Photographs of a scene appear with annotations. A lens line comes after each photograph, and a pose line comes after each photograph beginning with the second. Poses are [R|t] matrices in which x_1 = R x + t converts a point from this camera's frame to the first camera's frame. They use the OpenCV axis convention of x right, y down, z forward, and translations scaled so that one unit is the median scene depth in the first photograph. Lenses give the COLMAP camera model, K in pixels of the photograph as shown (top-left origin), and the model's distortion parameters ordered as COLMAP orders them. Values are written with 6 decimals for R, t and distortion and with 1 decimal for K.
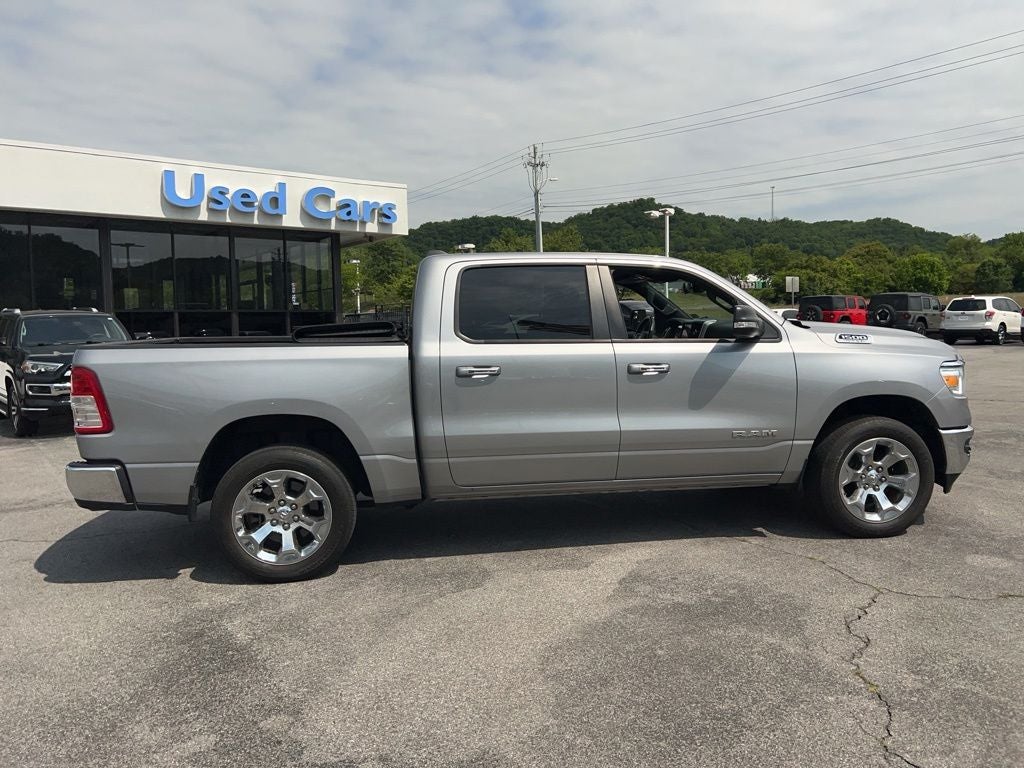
lens RADIAL K [[771.4, 0, 530.4], [0, 771.4, 371.9], [0, 0, 1]] dist [0.051564, -0.058100]
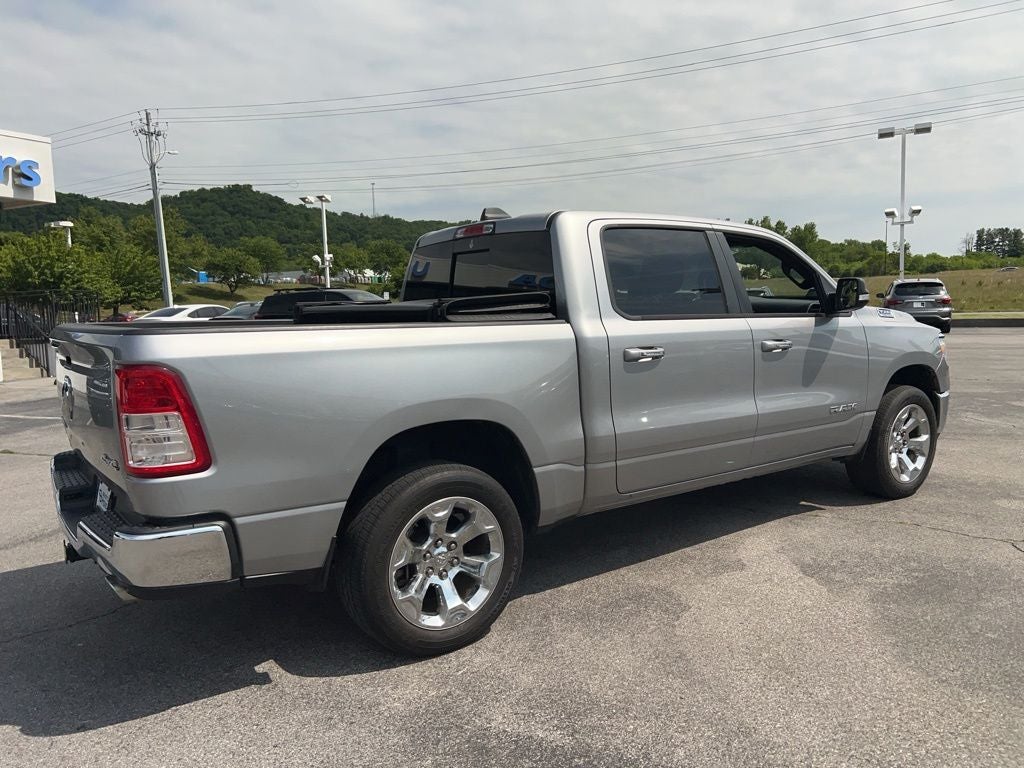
lens RADIAL K [[771.4, 0, 534.0], [0, 771.4, 395.1], [0, 0, 1]] dist [0.051564, -0.058100]
pose [[0.879527, -0.056093, 0.472531, -0.551068], [0.038919, 0.998181, 0.046051, 0.001384], [-0.474255, -0.022112, 0.880110, 0.314353]]
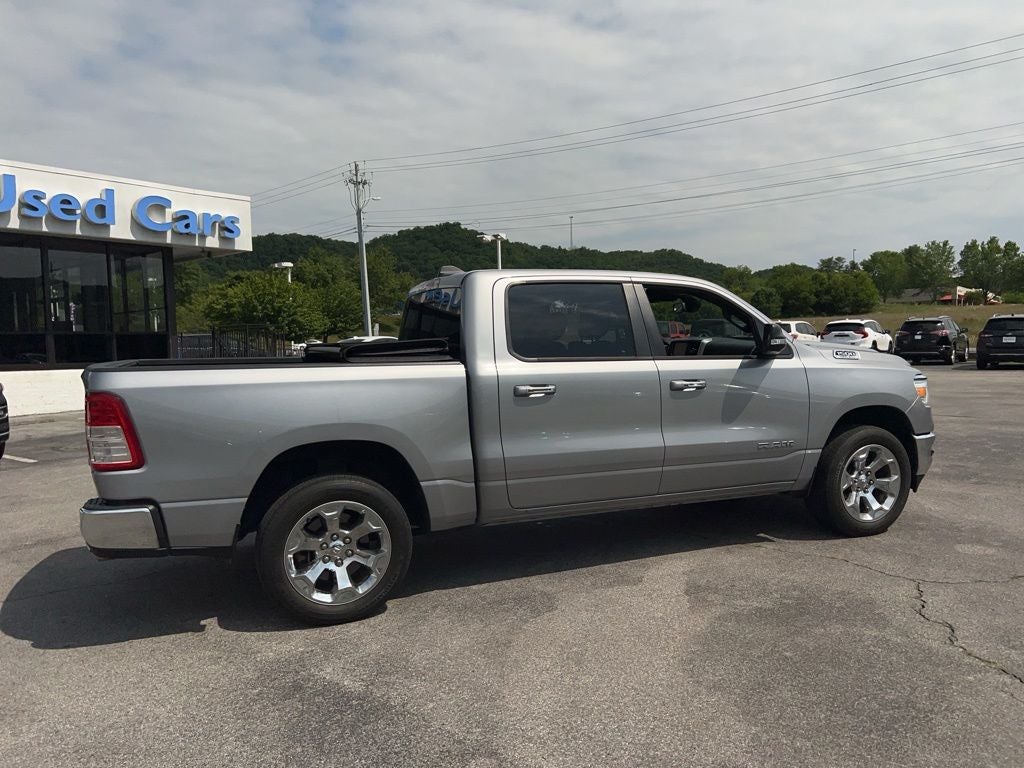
lens RADIAL K [[771.4, 0, 532.1], [0, 771.4, 397.6], [0, 0, 1]] dist [0.051564, -0.058100]
pose [[0.969530, -0.019934, 0.244162, -0.301472], [0.019203, 0.999801, 0.005375, 0.003301], [-0.244220, -0.000523, 0.969720, 0.051849]]
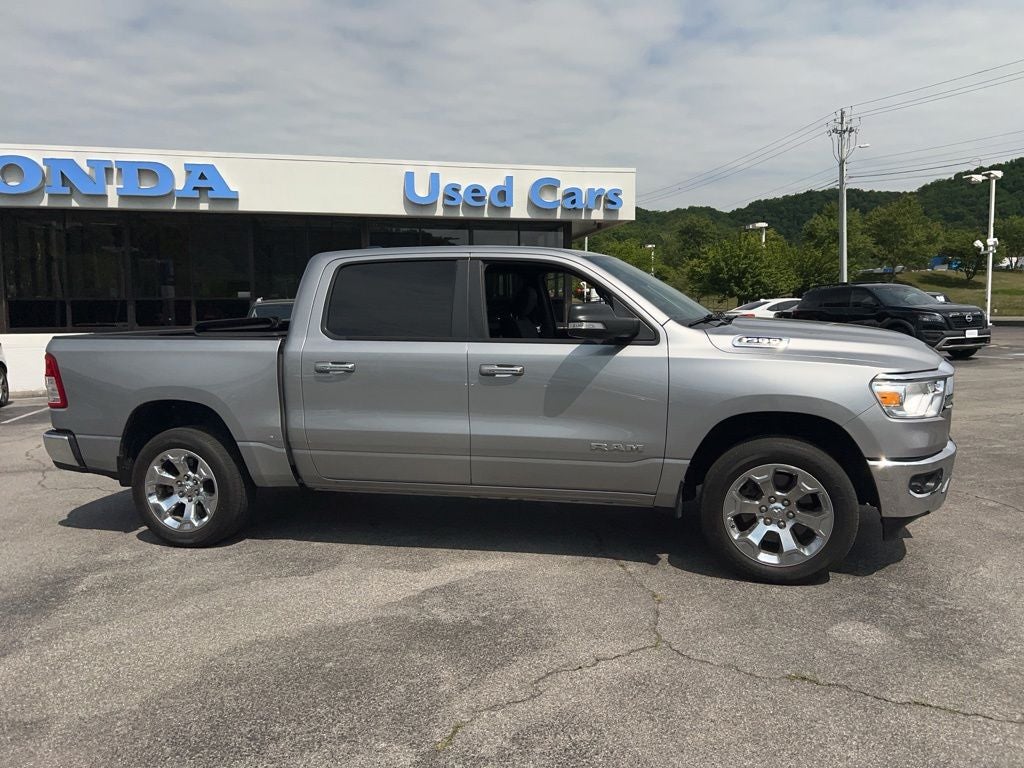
lens RADIAL K [[771.4, 0, 528.6], [0, 771.4, 384.9], [0, 0, 1]] dist [0.051564, -0.058100]
pose [[0.916712, 0.042383, -0.397295, 0.560397], [-0.027139, 0.998666, 0.043918, -0.029032], [0.398626, -0.029478, 0.916640, 0.156119]]
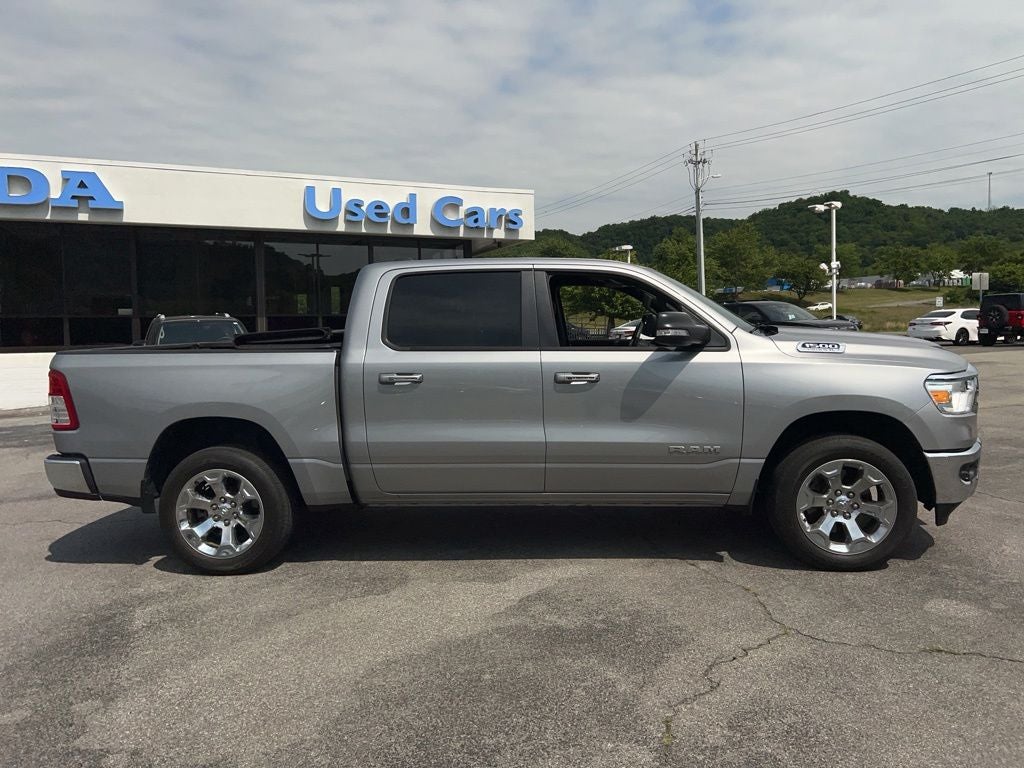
lens RADIAL K [[771.4, 0, 529.9], [0, 771.4, 369.4], [0, 0, 1]] dist [0.051564, -0.058100]
pose [[0.974154, 0.011113, -0.225613, 0.313554], [-0.012330, 0.999916, -0.003983, -0.010332], [0.225549, 0.006662, 0.974209, 0.056034]]
